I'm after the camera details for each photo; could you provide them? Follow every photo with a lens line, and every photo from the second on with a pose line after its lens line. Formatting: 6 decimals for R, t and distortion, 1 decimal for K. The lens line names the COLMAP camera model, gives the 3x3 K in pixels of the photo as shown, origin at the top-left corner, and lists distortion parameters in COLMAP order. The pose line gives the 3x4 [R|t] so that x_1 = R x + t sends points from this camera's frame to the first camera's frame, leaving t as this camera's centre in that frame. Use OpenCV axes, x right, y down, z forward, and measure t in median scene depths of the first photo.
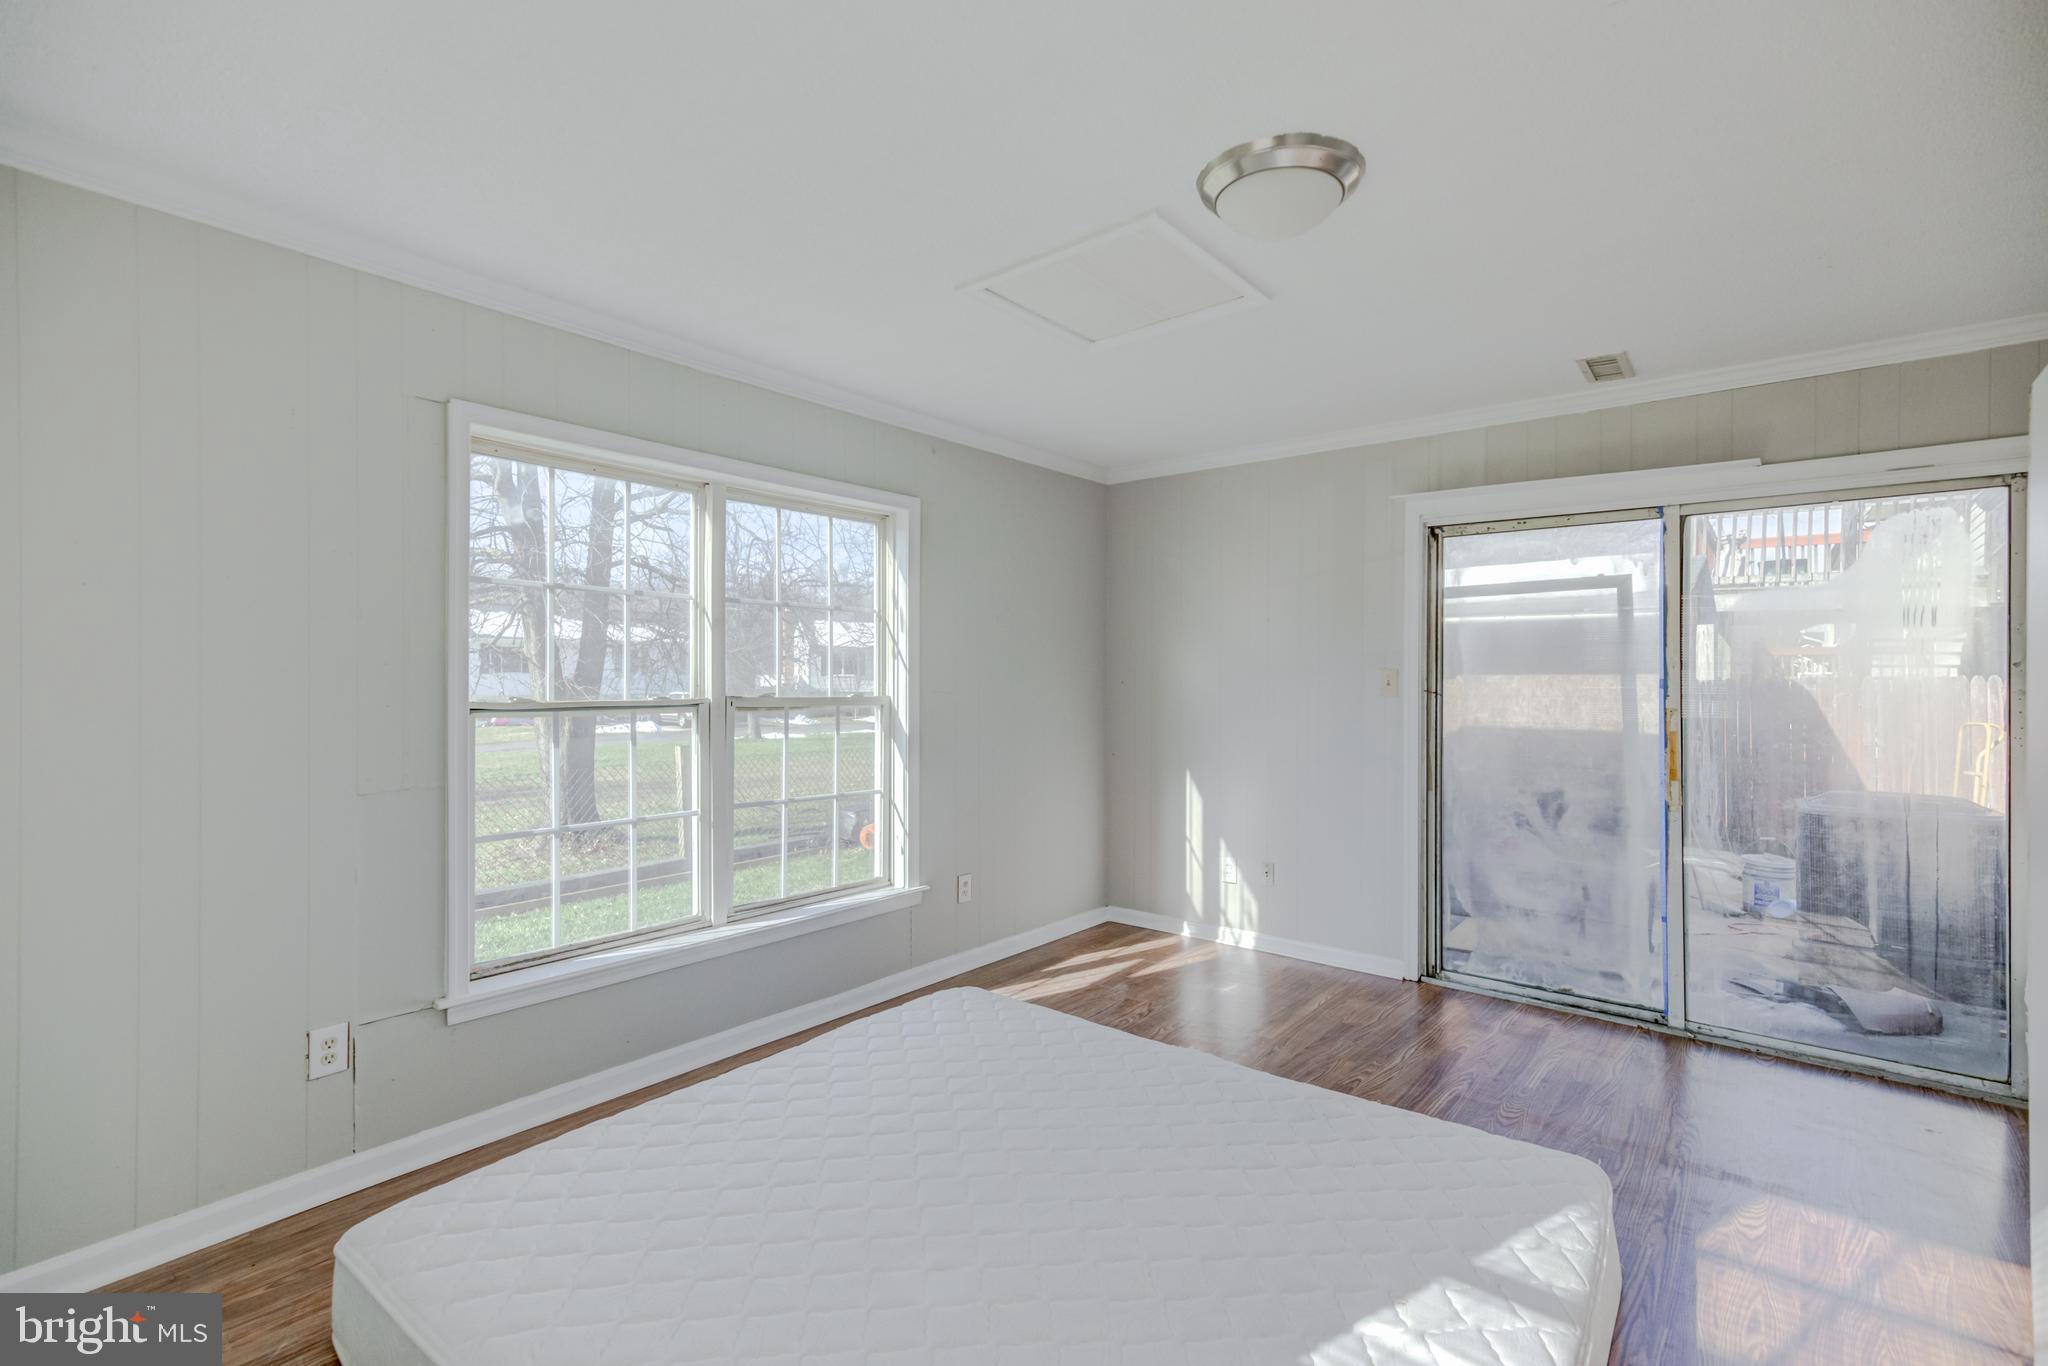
lens RADIAL K [[921.3, 0, 1024.0], [0, 921.3, 683.0], [0, 0, 1]] dist [-0.000613, -0.000032]
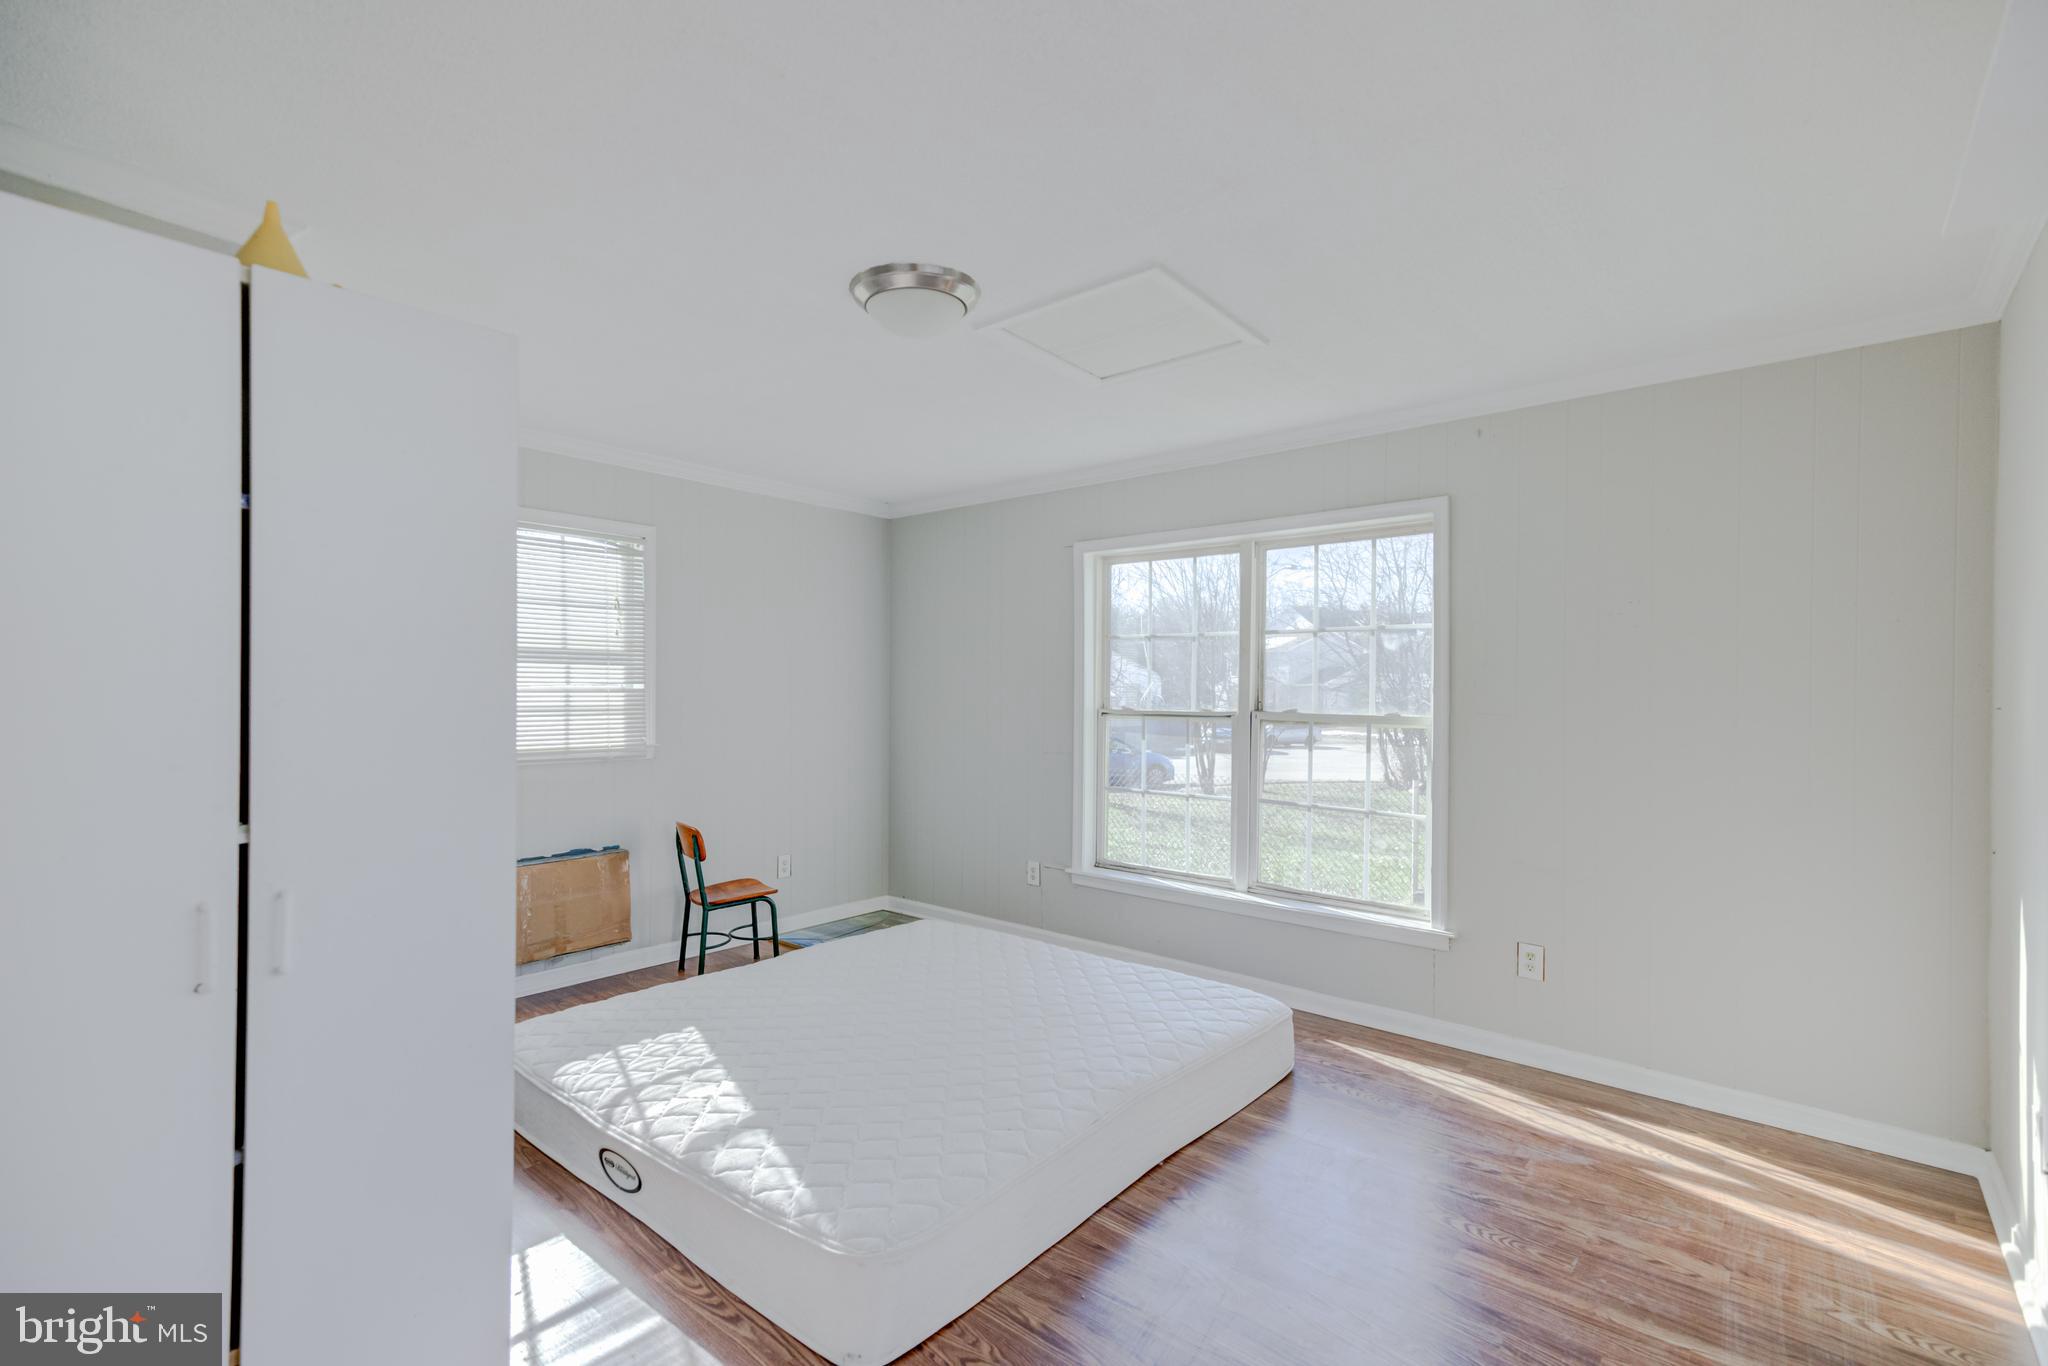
lens RADIAL K [[921.3, 0, 1024.0], [0, 921.3, 683.0], [0, 0, 1]] dist [-0.000613, -0.000032]
pose [[-0.025593, -0.010350, -0.999619, 0.859212], [-0.011448, 0.999884, -0.010059, -0.006535], [0.999607, 0.011187, -0.025708, 0.661987]]
